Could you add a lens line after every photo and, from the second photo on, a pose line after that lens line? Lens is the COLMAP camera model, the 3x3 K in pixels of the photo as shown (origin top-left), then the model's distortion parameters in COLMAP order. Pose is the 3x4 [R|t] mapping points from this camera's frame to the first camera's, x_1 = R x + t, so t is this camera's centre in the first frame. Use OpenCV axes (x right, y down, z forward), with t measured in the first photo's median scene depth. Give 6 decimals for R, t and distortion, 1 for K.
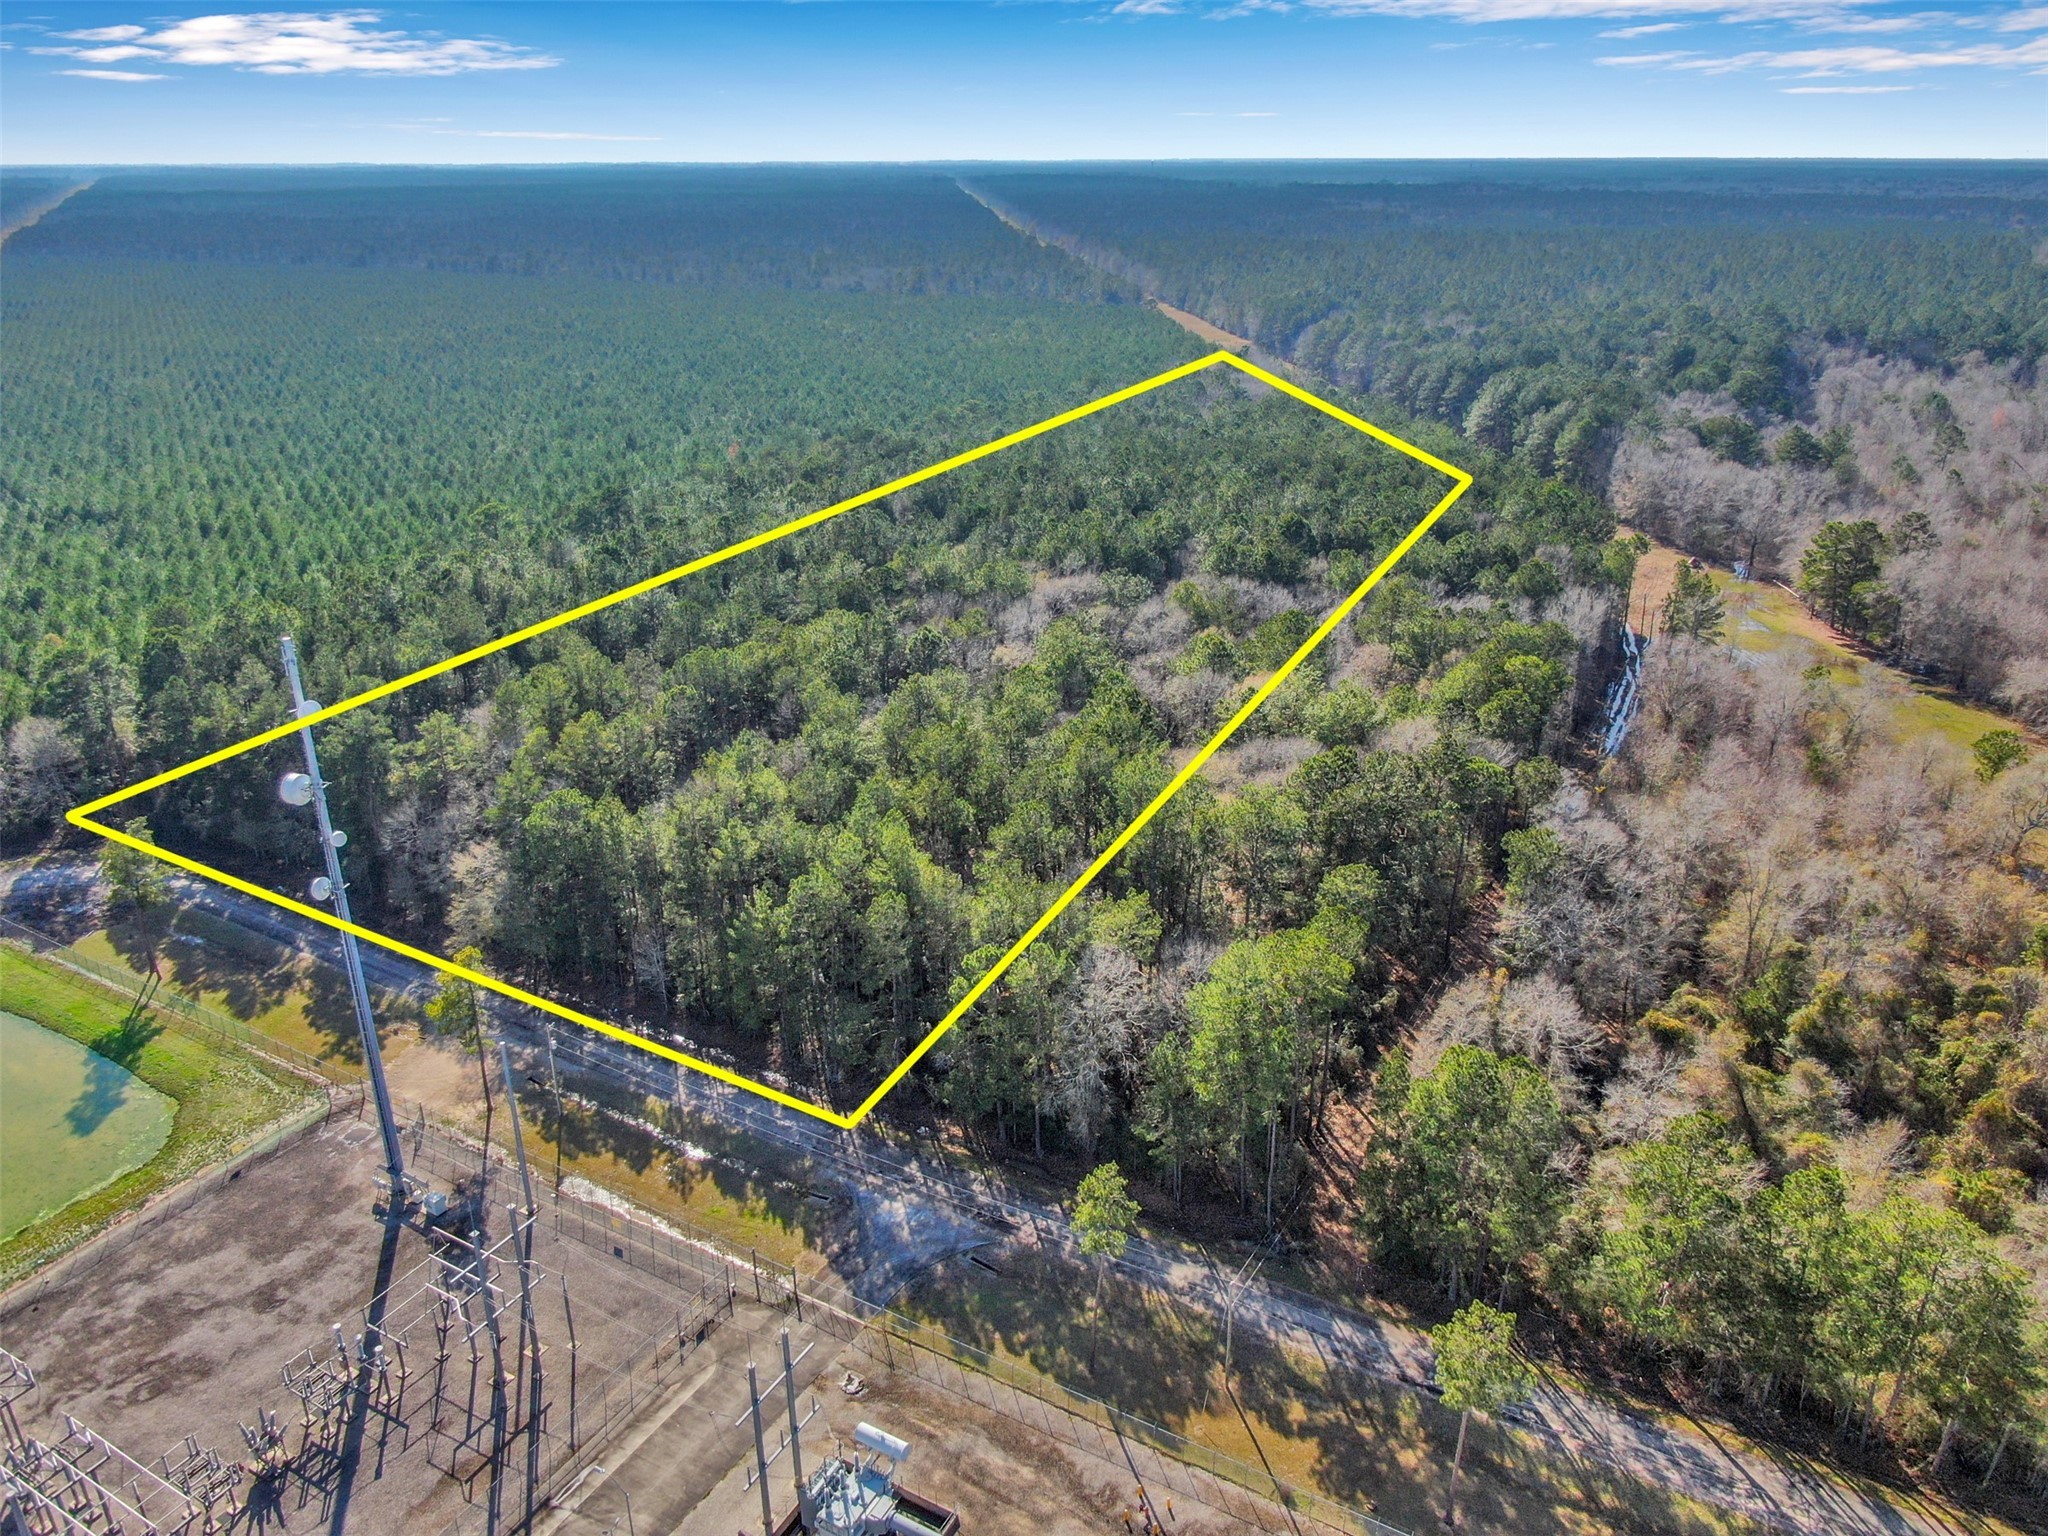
lens RADIAL K [[1478.7, 0, 1022.3], [0, 1478.7, 757.3], [0, 0, 1]] dist [-0.016228, -0.000566]
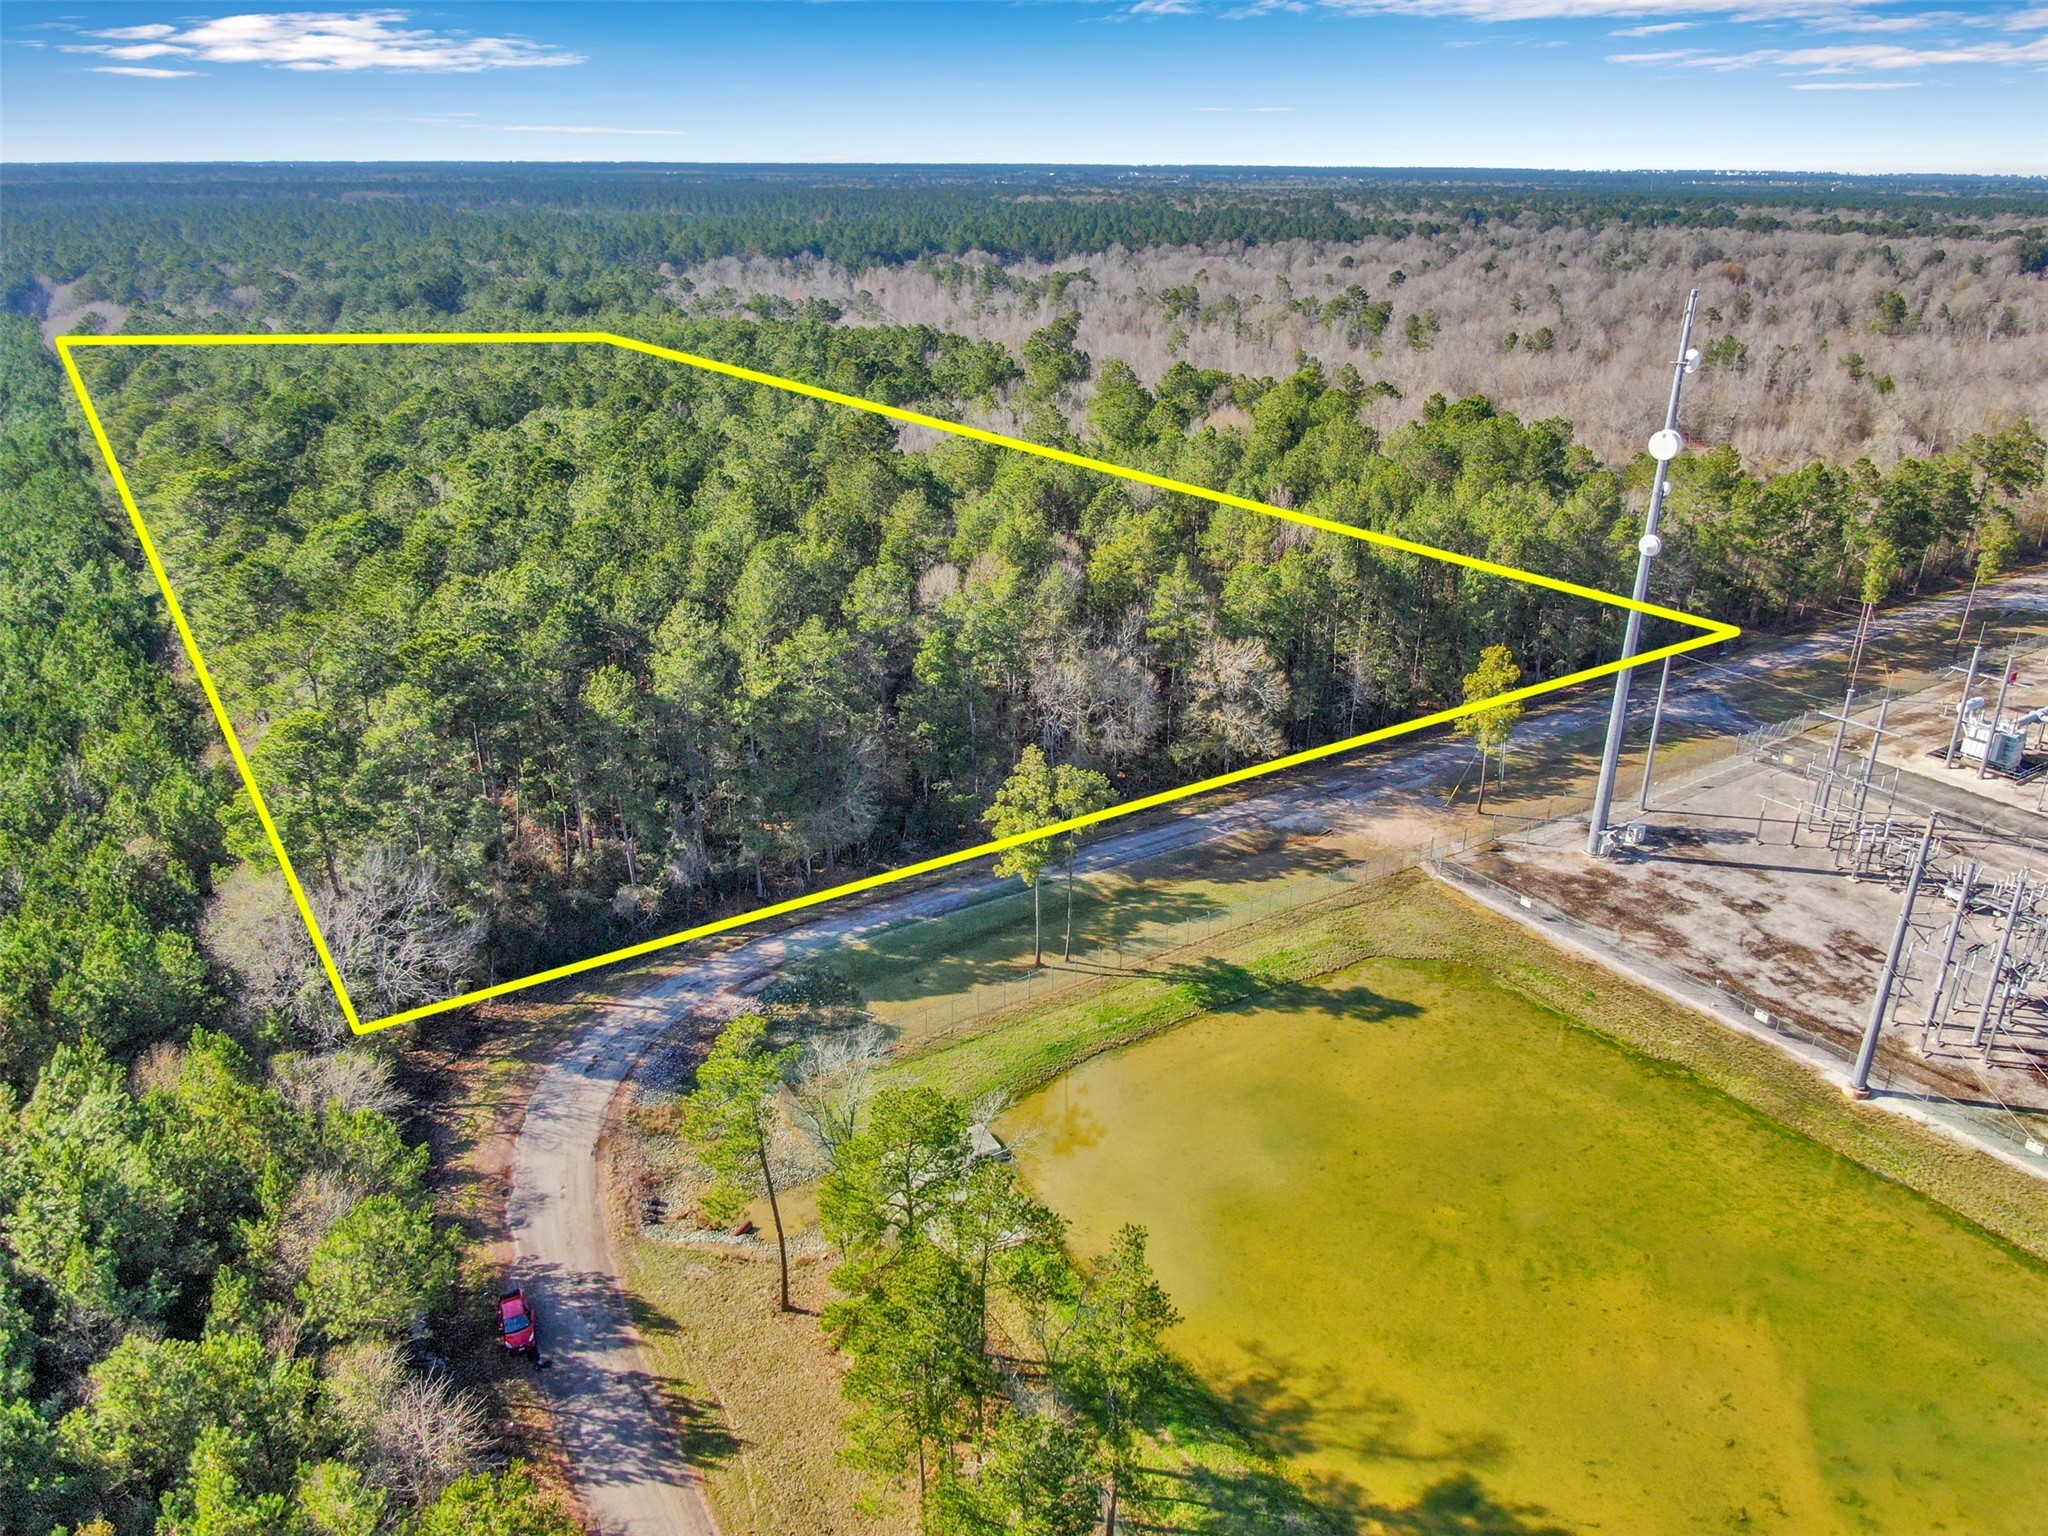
lens RADIAL K [[1478.7, 0, 1028.5], [0, 1478.7, 776.1], [0, 0, 1]] dist [-0.016228, -0.000566]
pose [[0.447079, -0.340913, 0.826982, -1.407483], [0.335825, 0.920865, 0.198063, -0.105797], [-0.829061, 0.189171, 0.526187, 0.731356]]
